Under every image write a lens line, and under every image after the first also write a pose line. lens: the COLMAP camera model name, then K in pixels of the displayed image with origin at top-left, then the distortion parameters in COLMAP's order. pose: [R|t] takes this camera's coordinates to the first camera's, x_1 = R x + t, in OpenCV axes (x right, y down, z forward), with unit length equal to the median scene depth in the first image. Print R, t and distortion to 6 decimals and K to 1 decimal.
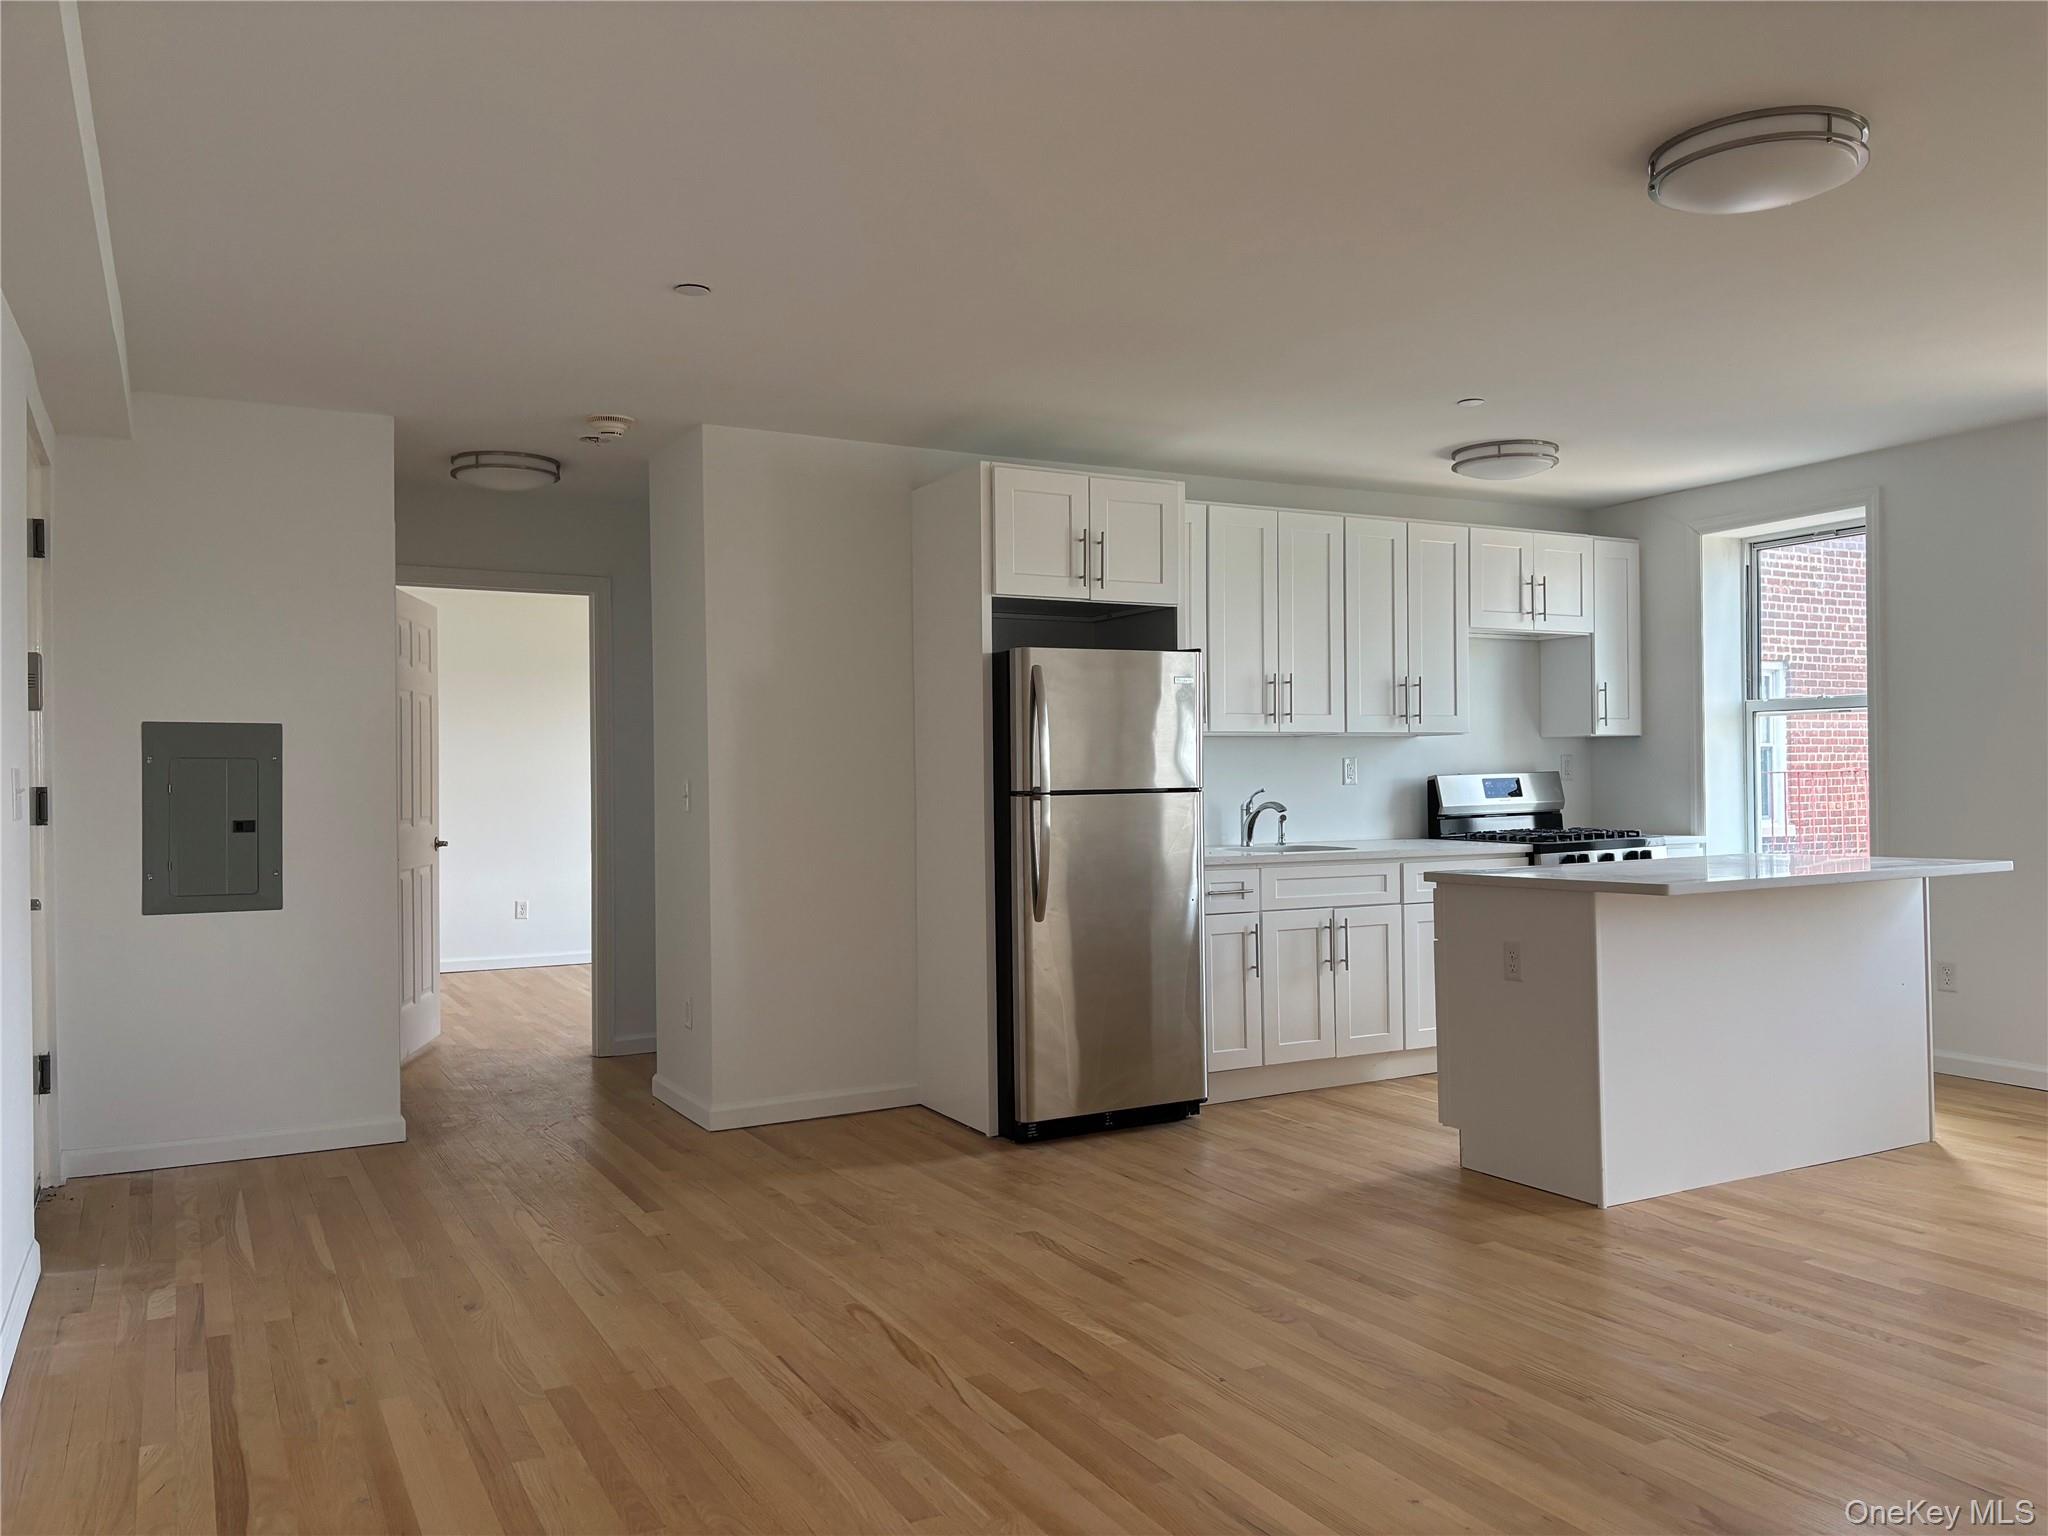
lens RADIAL K [[1530.3, 0, 1020.0], [0, 1530.3, 769.0], [0, 0, 1]] dist [0.055002, -0.059698]
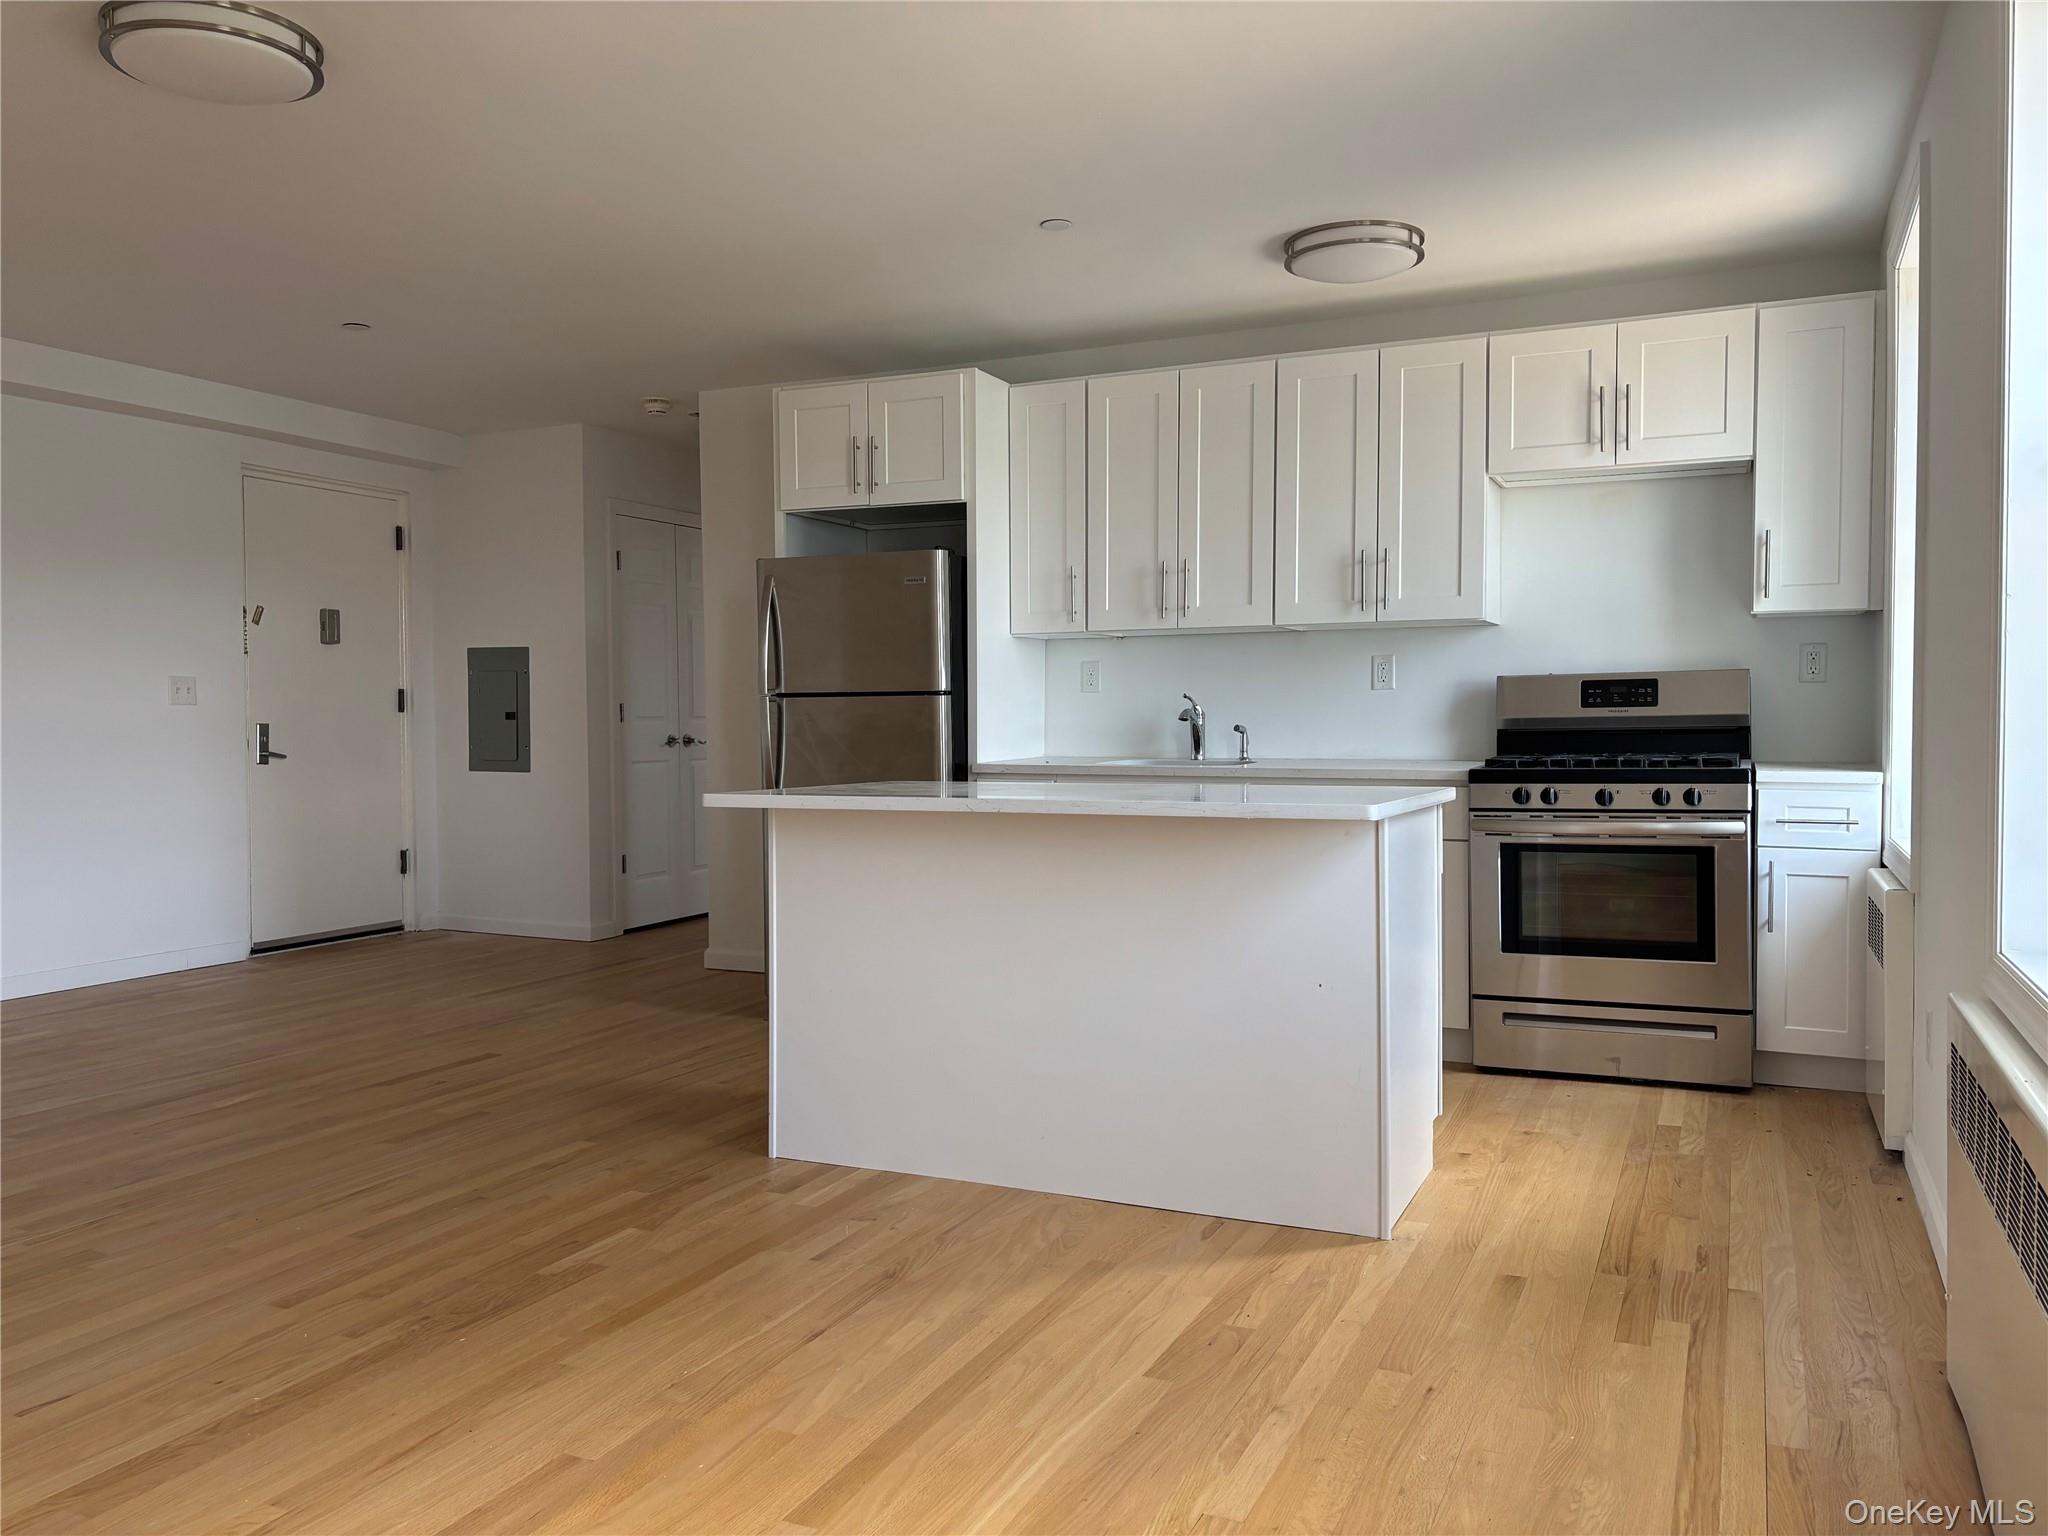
lens RADIAL K [[1530.3, 0, 1020.0], [0, 1530.3, 769.0], [0, 0, 1]] dist [0.055002, -0.059698]
pose [[0.601828, 0.041075, -0.797569, 0.942126], [0.005848, 0.998423, 0.055832, 0.007677], [0.798604, -0.038266, 0.600639, 0.470623]]
